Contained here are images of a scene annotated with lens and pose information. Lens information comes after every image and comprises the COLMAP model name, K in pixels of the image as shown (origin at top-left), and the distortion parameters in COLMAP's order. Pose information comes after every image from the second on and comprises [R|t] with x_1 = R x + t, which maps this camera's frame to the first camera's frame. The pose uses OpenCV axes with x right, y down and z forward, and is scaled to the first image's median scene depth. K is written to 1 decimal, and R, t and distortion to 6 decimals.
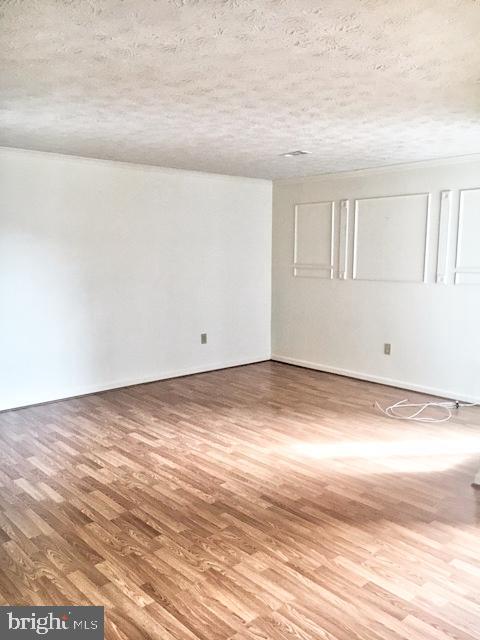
lens RADIAL K [[539.6, 0, 242.5], [0, 539.6, 320.5], [0, 0, 1]] dist [0.093212, -0.122100]
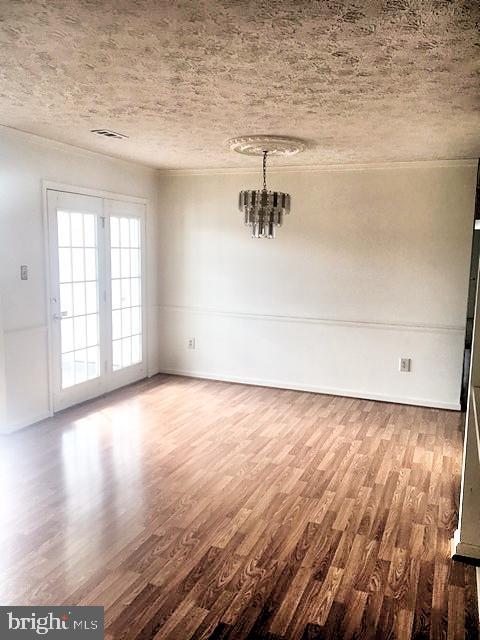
lens RADIAL K [[539.6, 0, 242.5], [0, 539.6, 320.5], [0, 0, 1]] dist [0.093212, -0.122100]
pose [[-0.444730, -0.129821, 0.886206, -1.157045], [0.098922, 0.976267, 0.192657, -0.184464], [-0.890185, 0.173346, -0.421333, 1.320775]]
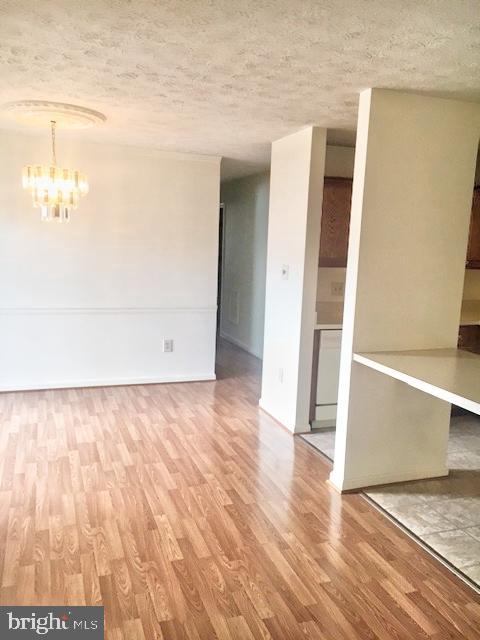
lens RADIAL K [[539.6, 0, 242.5], [0, 539.6, 320.5], [0, 0, 1]] dist [0.093212, -0.122100]
pose [[-0.926062, -0.090900, 0.366259, -0.690281], [0.012429, 0.962682, 0.270349, -0.241665], [-0.377166, 0.254913, -0.890374, 1.720974]]
